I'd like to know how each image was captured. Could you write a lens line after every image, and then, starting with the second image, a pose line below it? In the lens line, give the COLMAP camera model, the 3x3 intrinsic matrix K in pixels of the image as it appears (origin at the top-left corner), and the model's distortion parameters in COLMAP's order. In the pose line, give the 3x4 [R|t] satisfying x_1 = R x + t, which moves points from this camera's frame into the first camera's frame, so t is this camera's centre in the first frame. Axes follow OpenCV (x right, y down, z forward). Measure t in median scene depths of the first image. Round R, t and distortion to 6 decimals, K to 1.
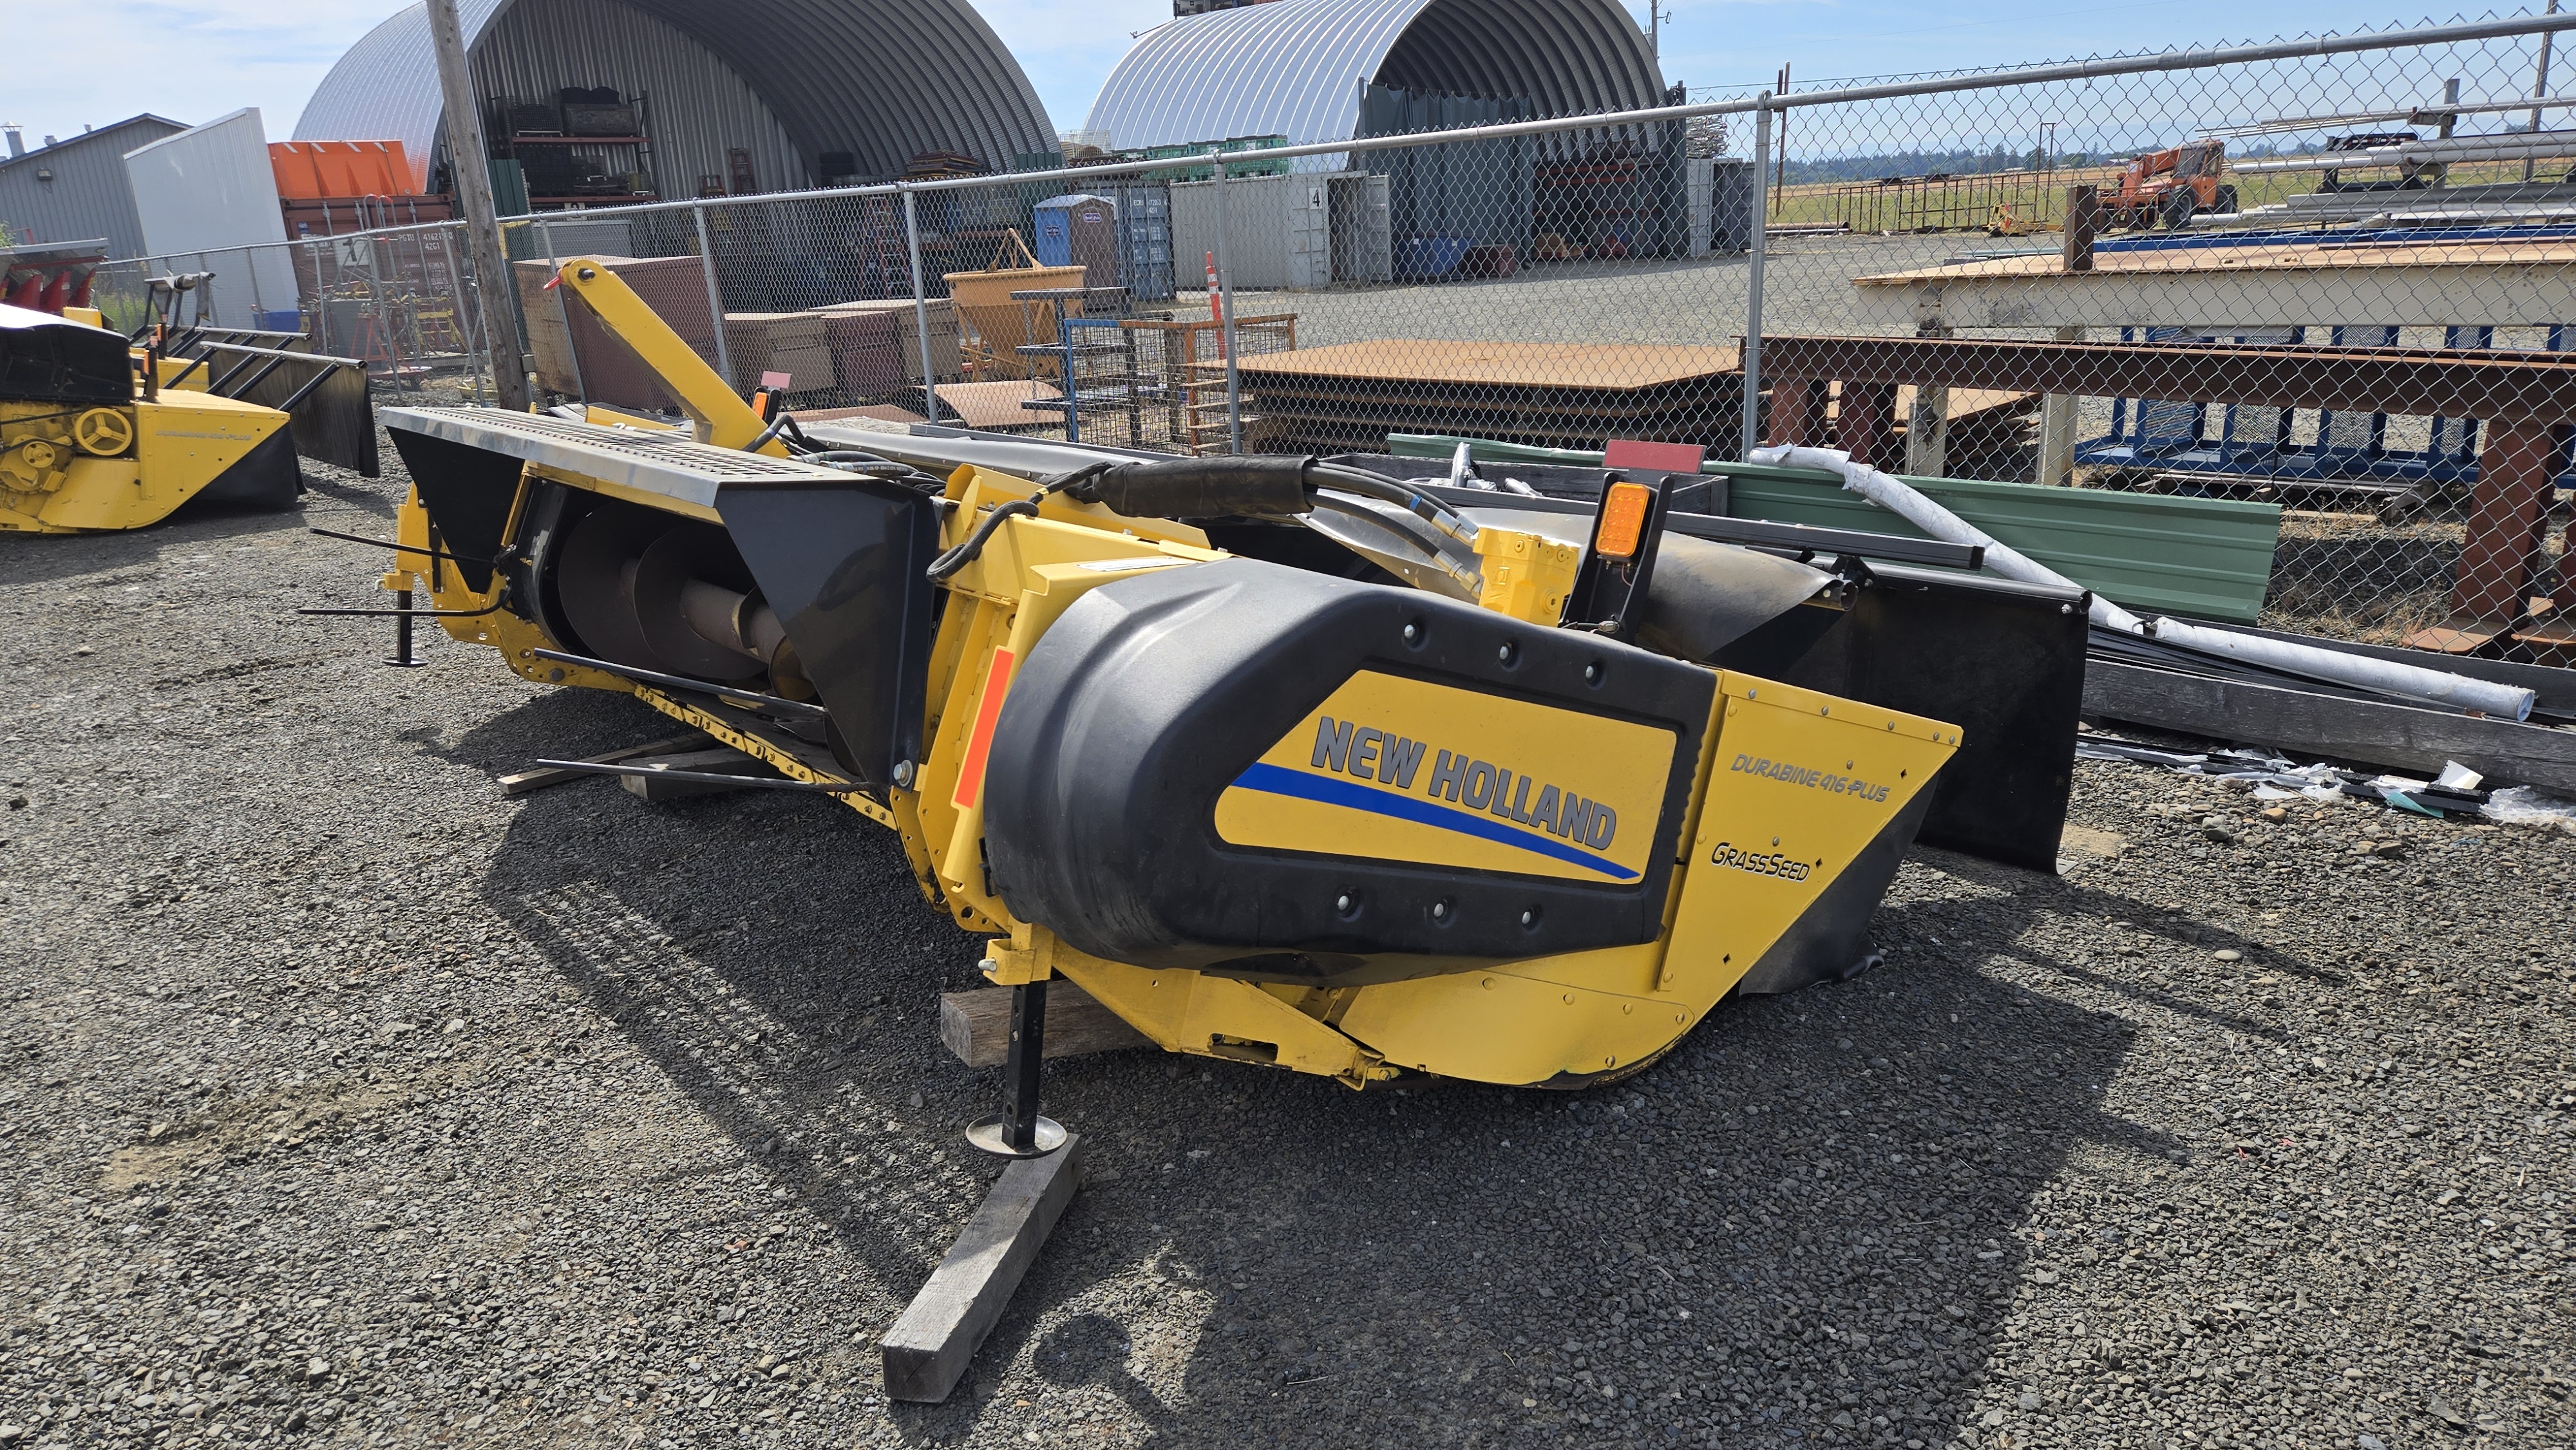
lens RADIAL K [[1710.5, 0, 1288.0], [0, 1710.5, 725.0], [0, 0, 1]] dist [0.020795, -0.003611]
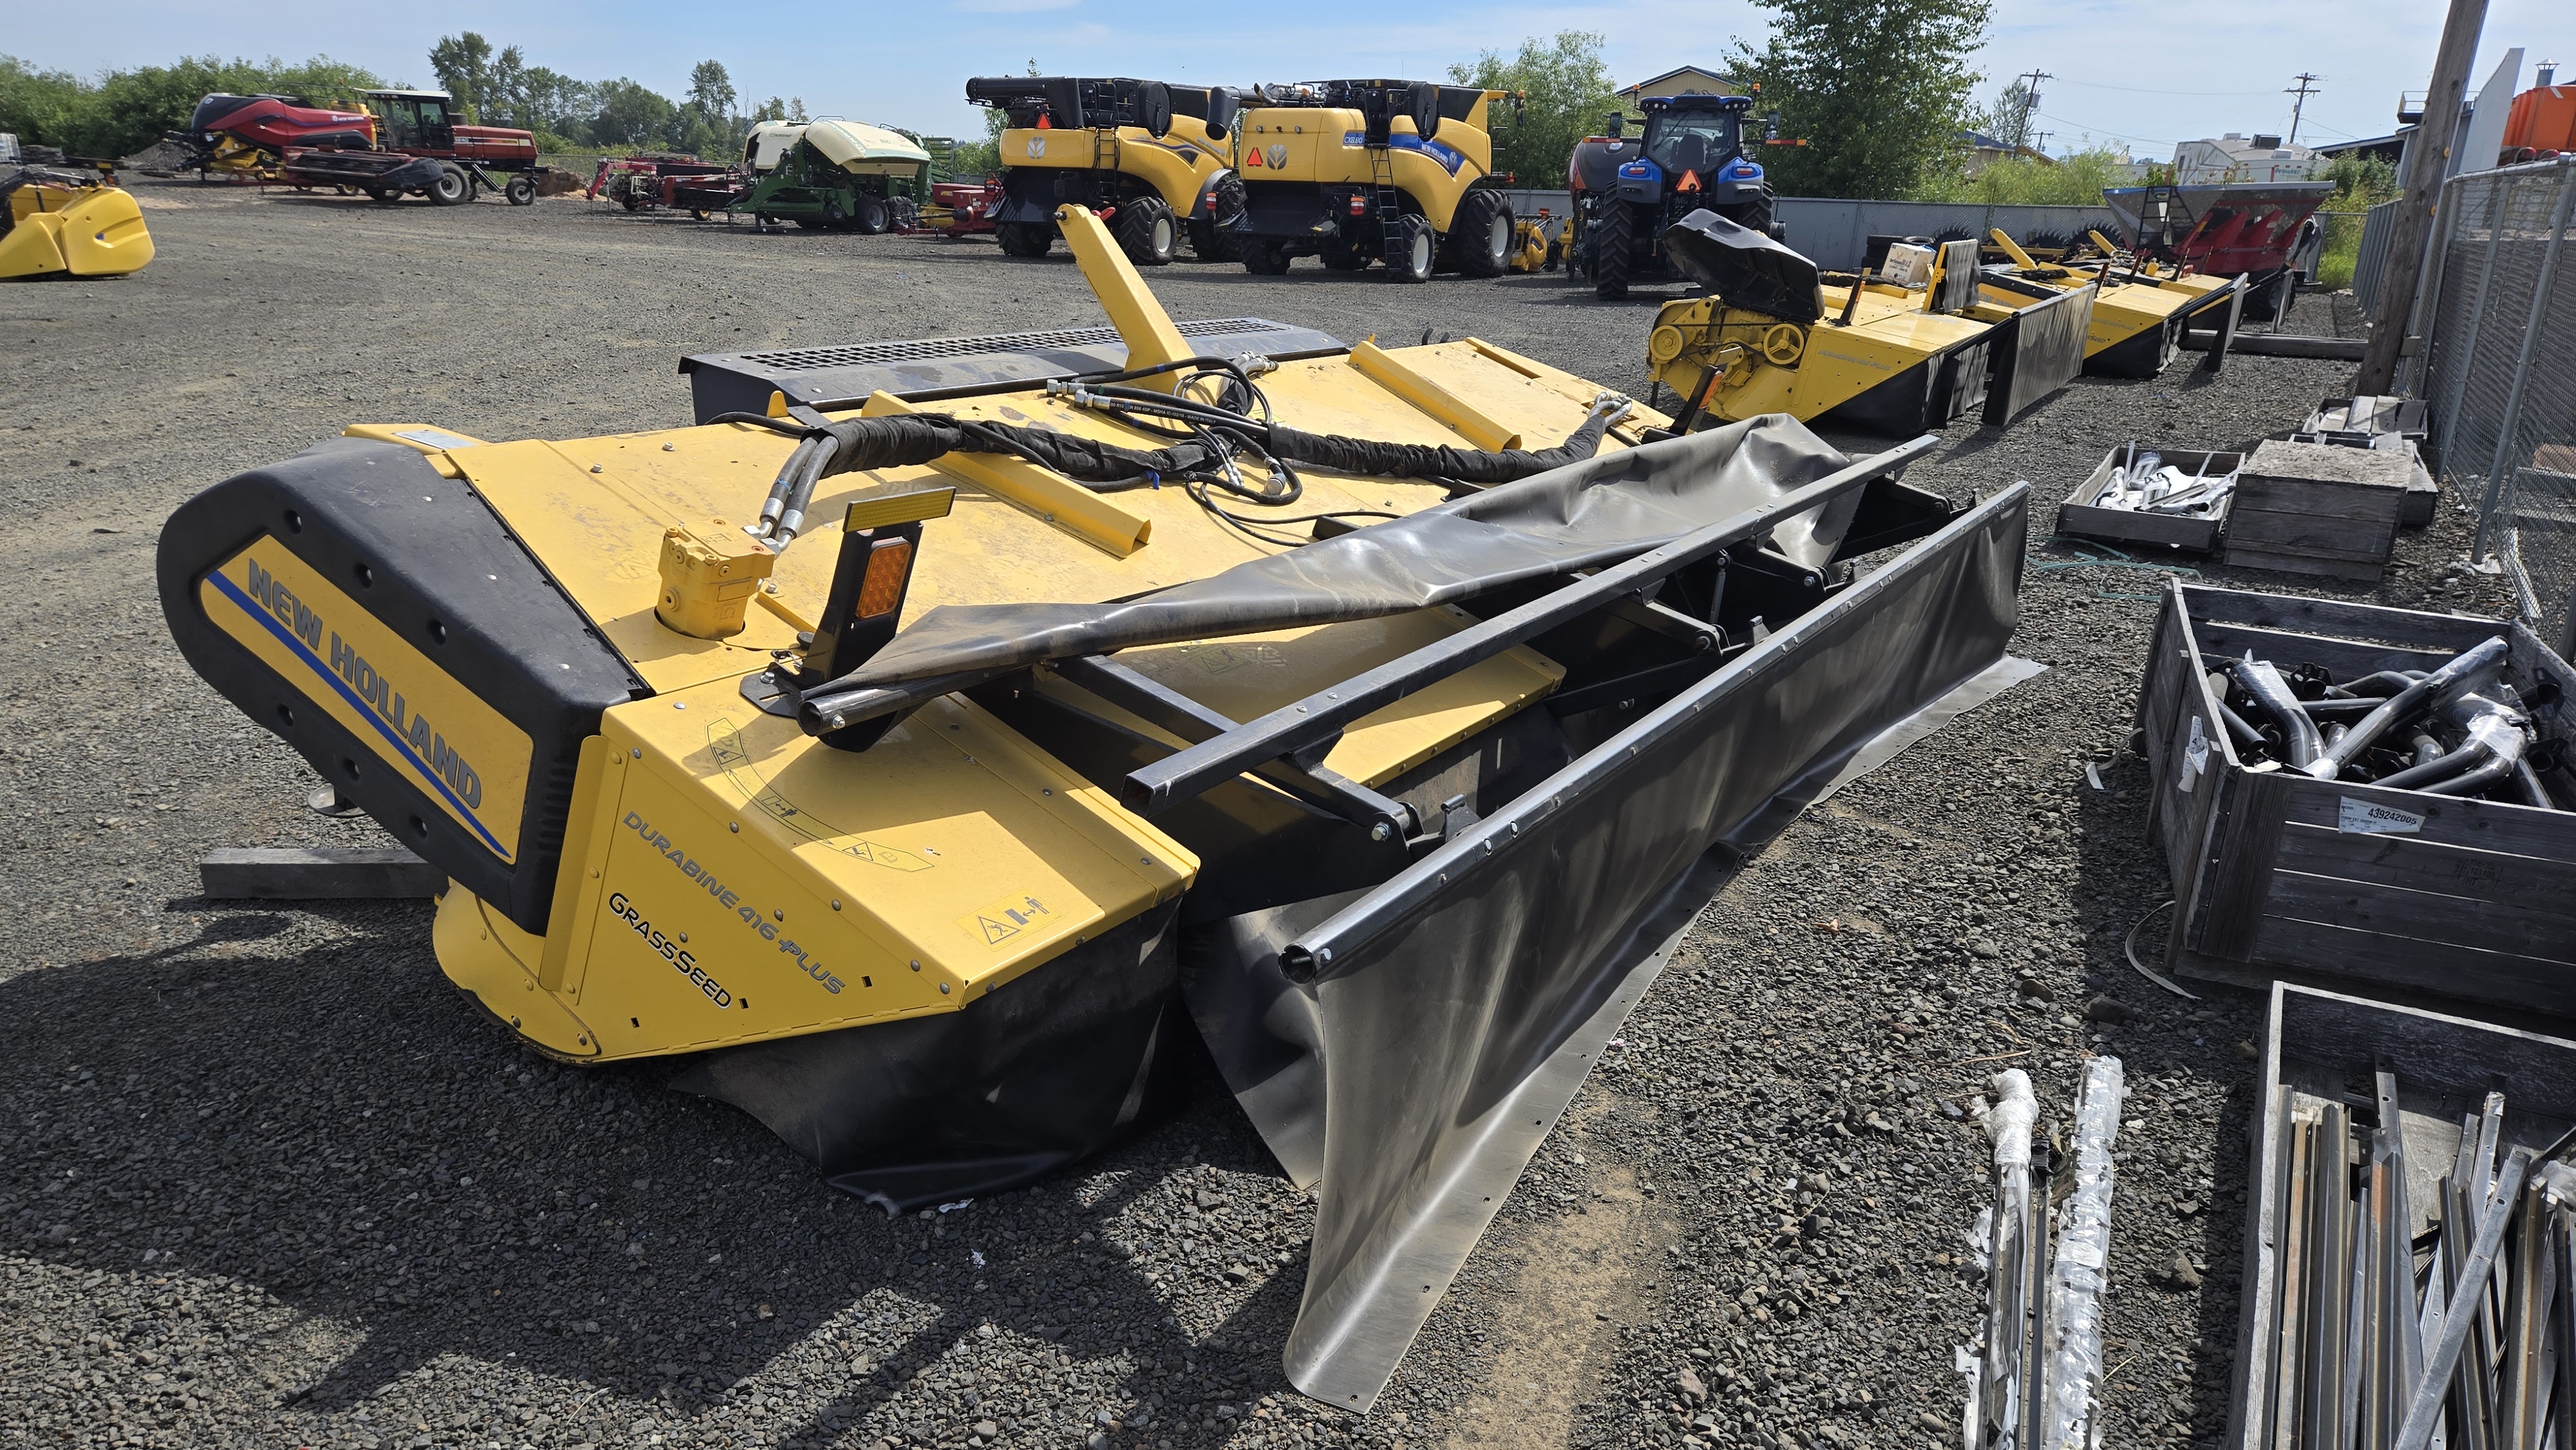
lens RADIAL K [[1710.5, 0, 1288.0], [0, 1710.5, 725.0], [0, 0, 1]] dist [0.020795, -0.003611]
pose [[0.341615, 0.334613, -0.878256, 1.188503], [-0.310973, 0.922081, 0.230352, -0.348194], [0.886902, 0.194422, 0.419052, 0.940460]]
